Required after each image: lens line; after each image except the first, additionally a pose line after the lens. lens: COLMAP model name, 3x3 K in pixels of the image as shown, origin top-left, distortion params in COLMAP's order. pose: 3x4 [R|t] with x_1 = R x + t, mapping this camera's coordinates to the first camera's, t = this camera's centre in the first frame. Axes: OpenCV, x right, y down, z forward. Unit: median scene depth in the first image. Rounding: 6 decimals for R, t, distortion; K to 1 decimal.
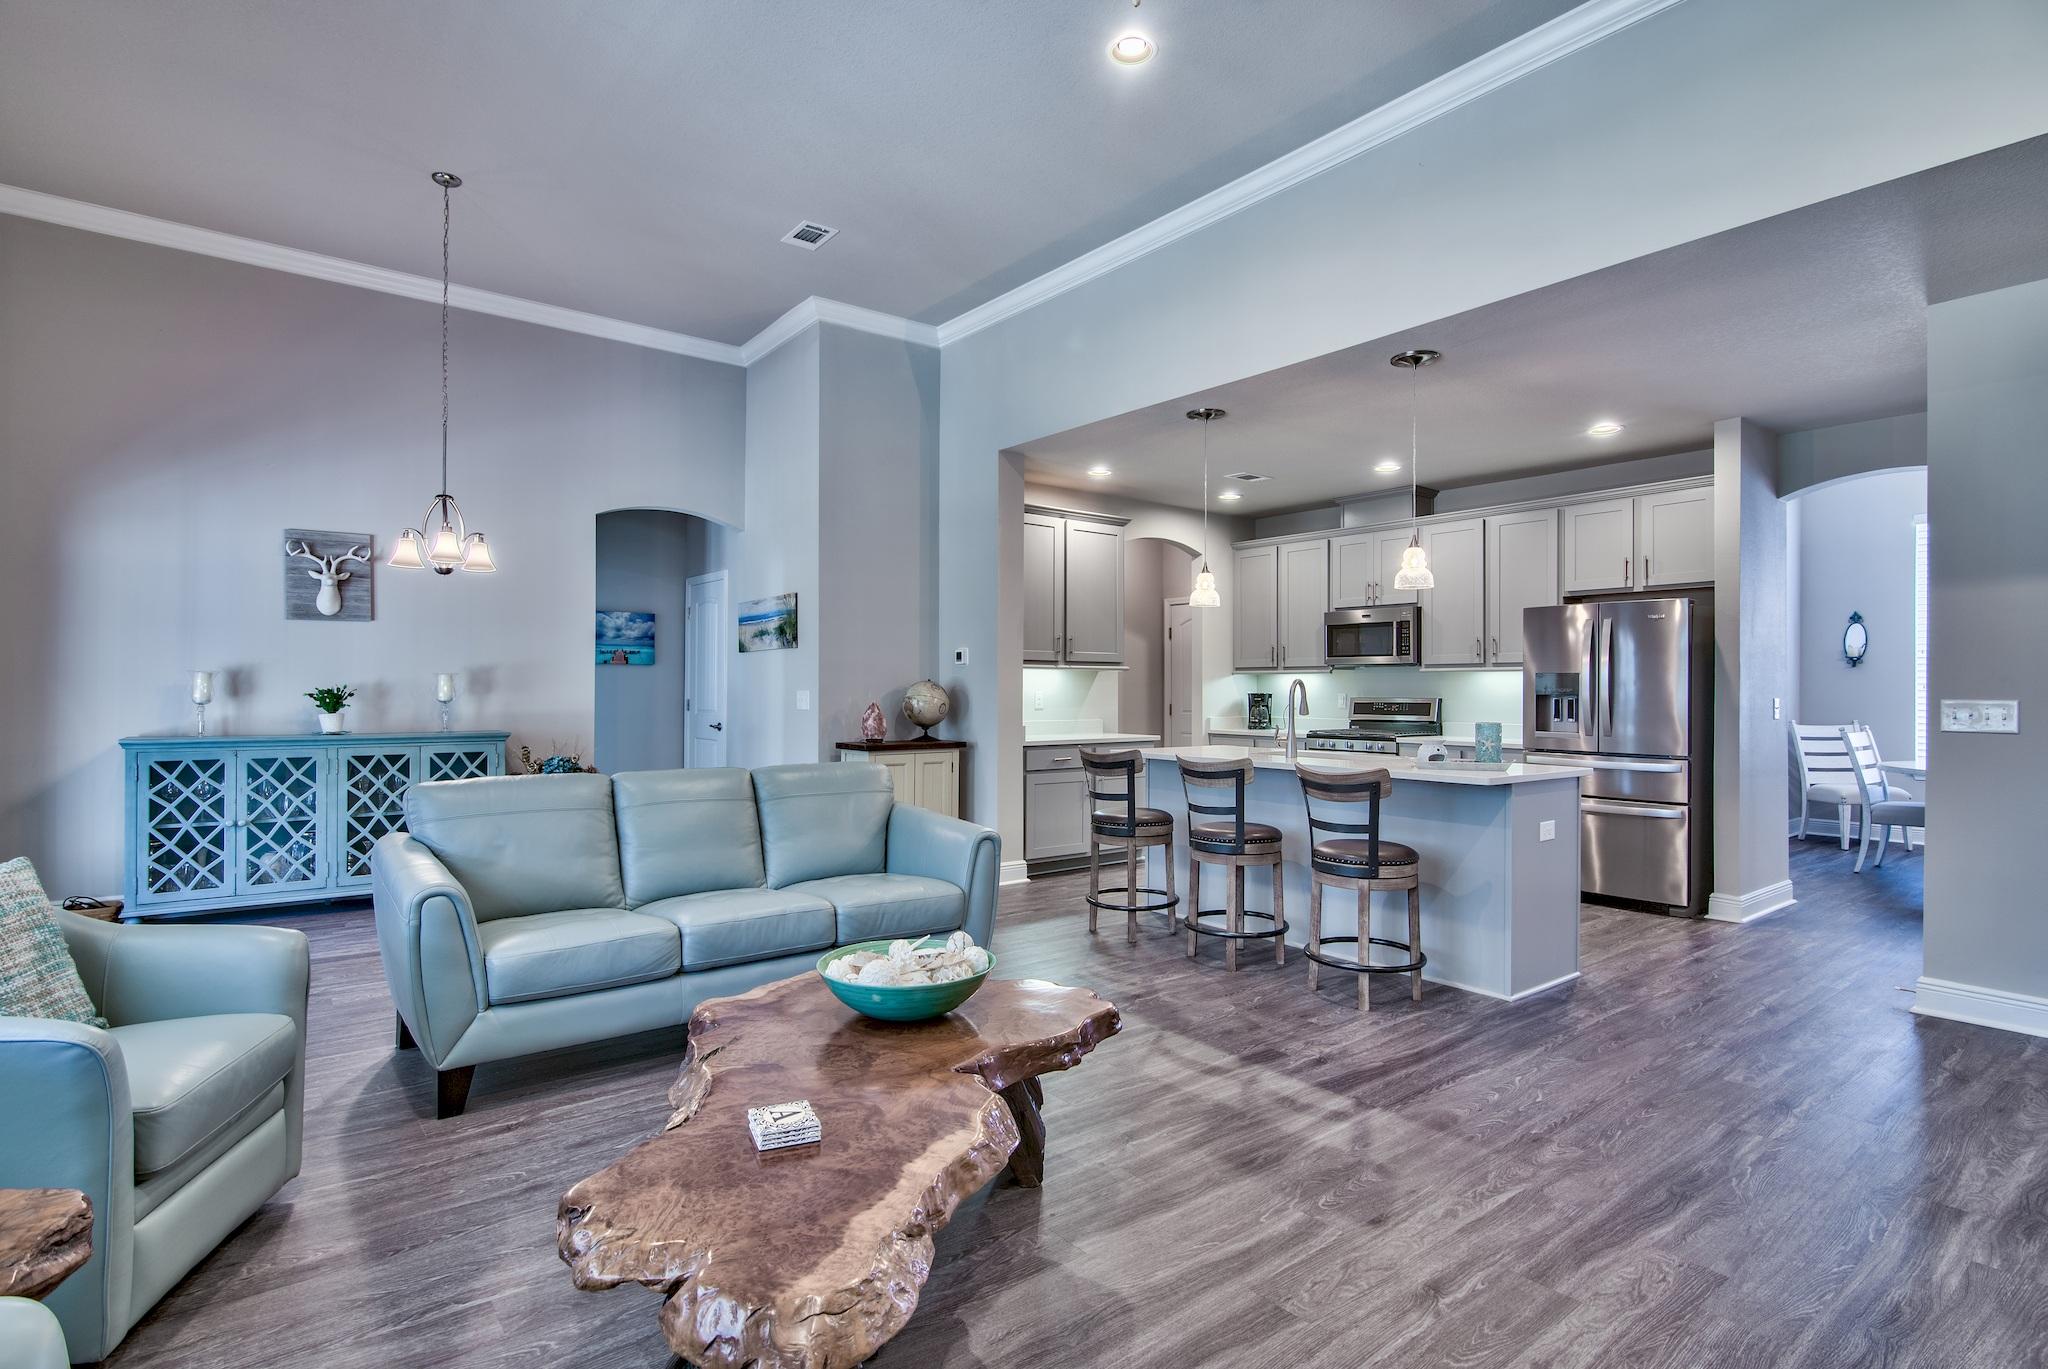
lens RADIAL K [[1004.7, 0, 1018.5], [0, 1004.7, 682.9], [0, 0, 1]] dist [-0.000028, -0.000562]
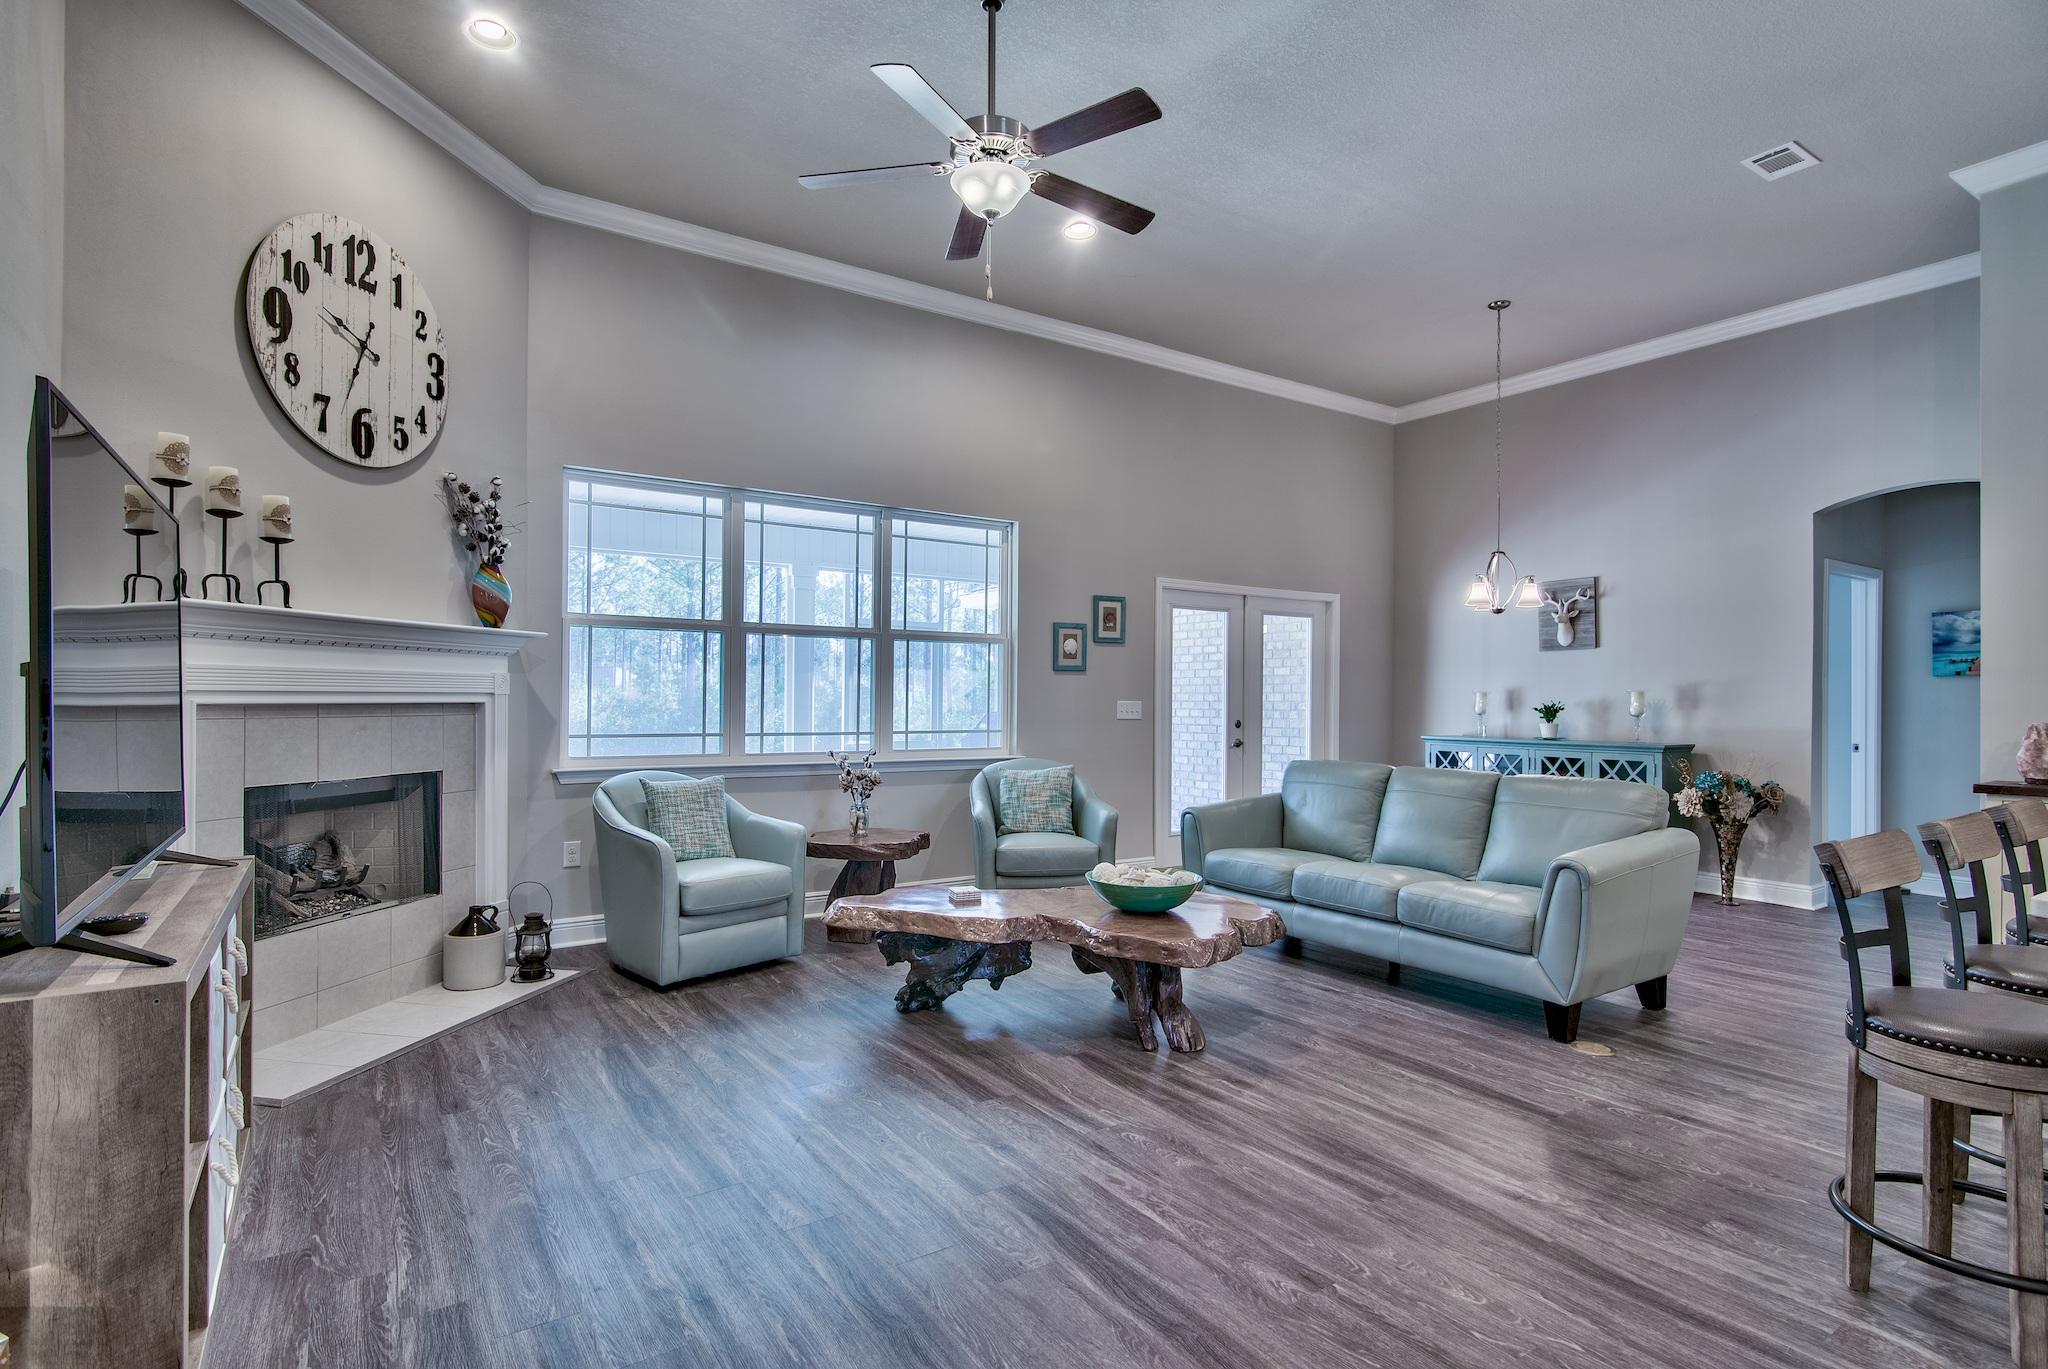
lens RADIAL K [[1004.7, 0, 1021.5], [0, 1004.7, 696.5], [0, 0, 1]] dist [-0.000028, -0.000562]
pose [[-0.060386, -0.008536, -0.998139, 1.488168], [0.000008, 0.999963, -0.008552, 0.016940], [0.998175, -0.000524, -0.060383, 0.945528]]
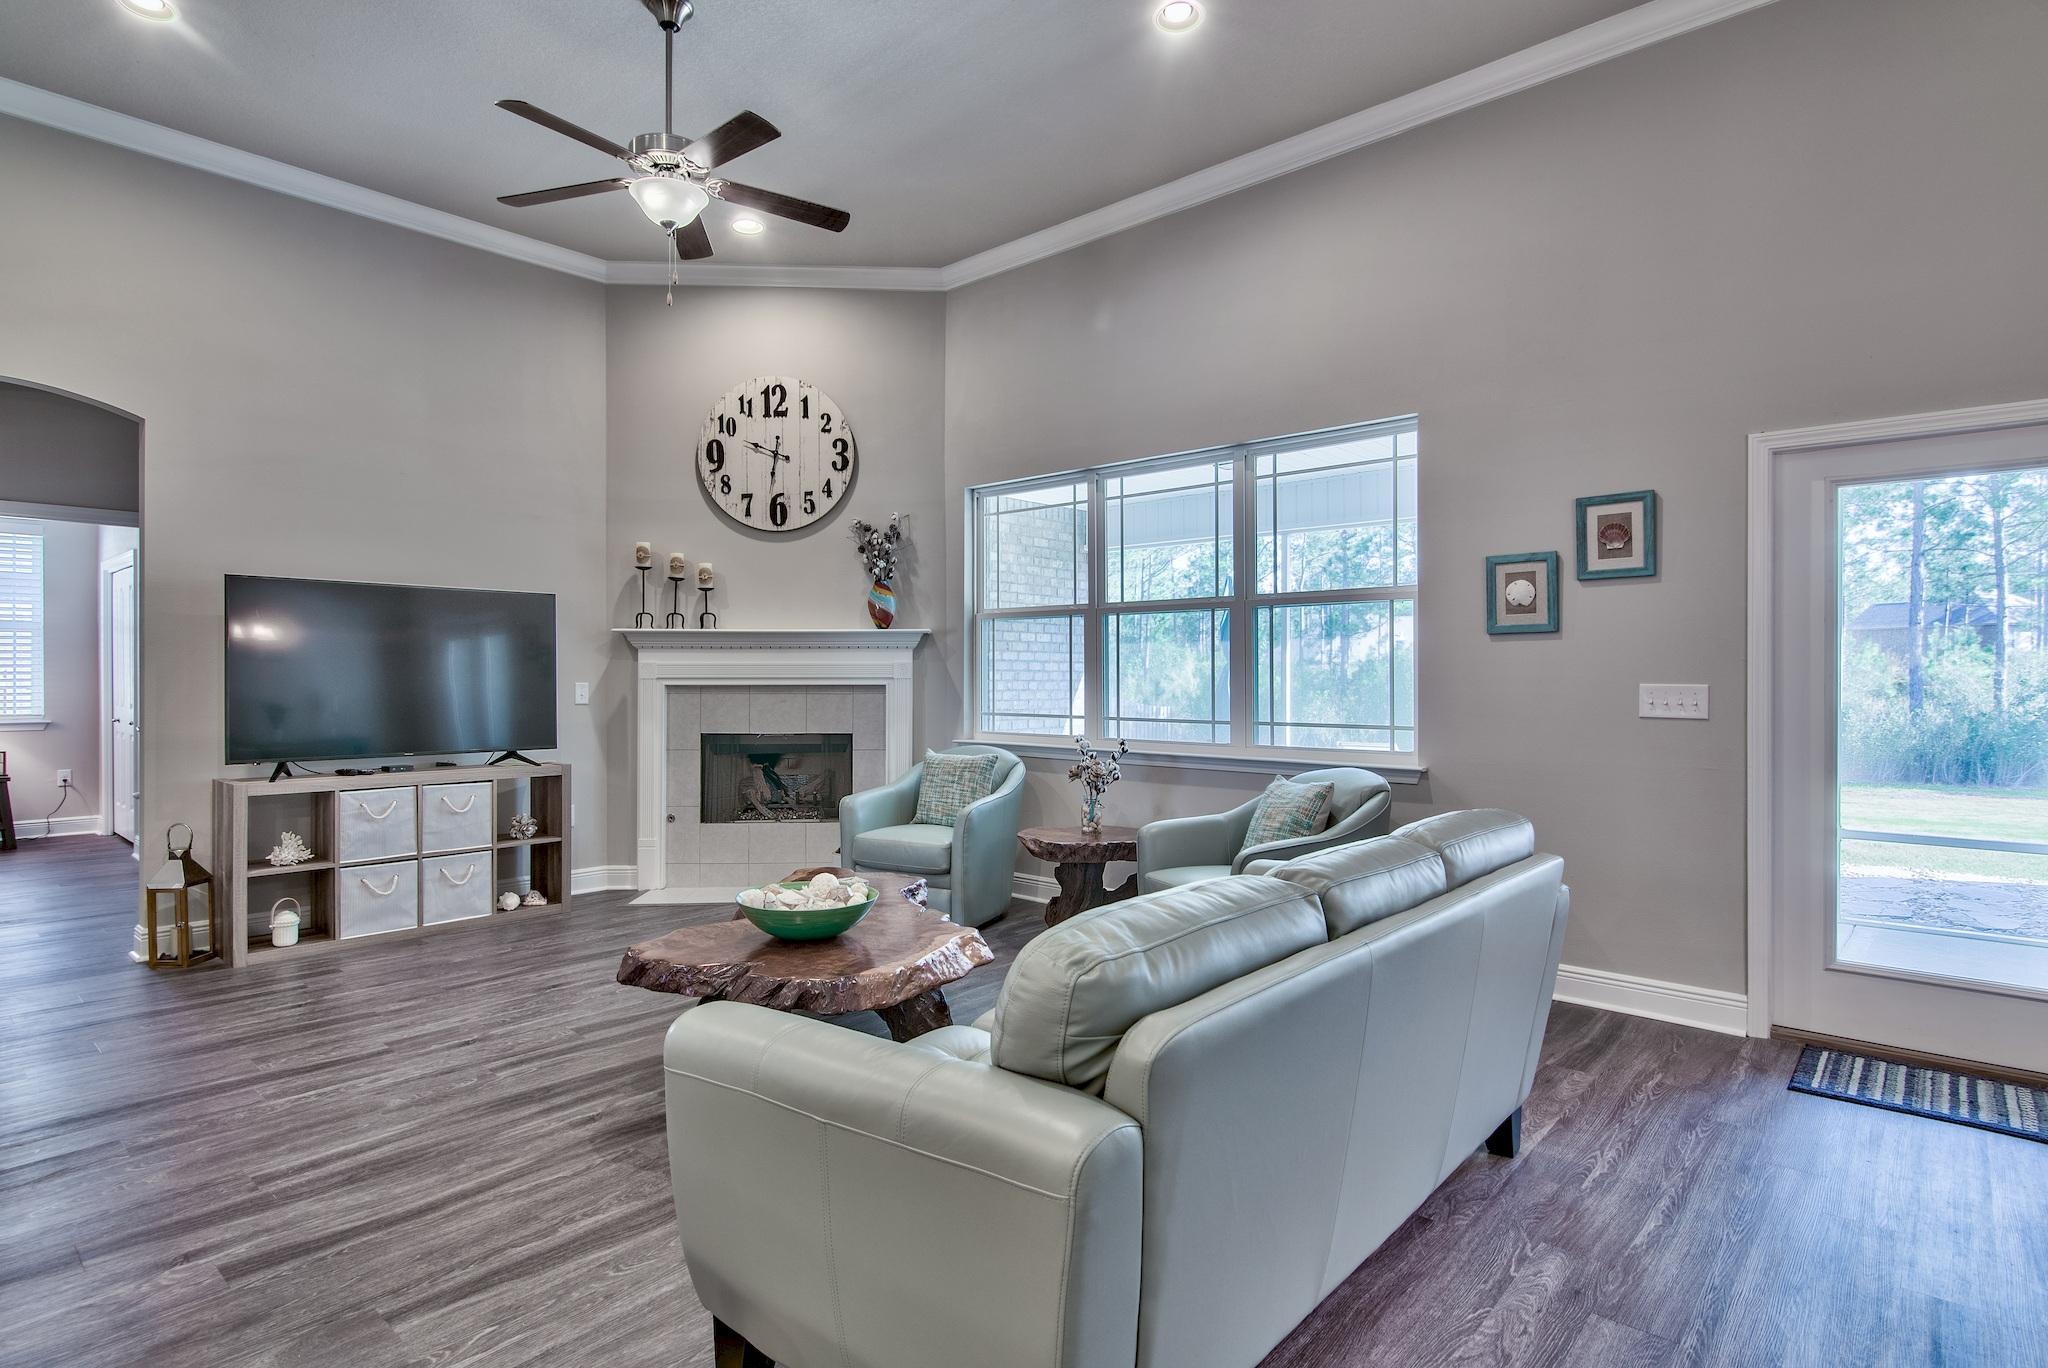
lens RADIAL K [[1063.0, 0, 1031.7], [0, 1063.0, 685.5], [0, 0, 1]] dist [-0.002861, 0.001944]
pose [[-0.981767, -0.004316, -0.190037, -0.137960], [-0.004534, 0.999989, 0.000711, 0.010609], [0.190032, 0.001560, -0.981777, 2.465061]]
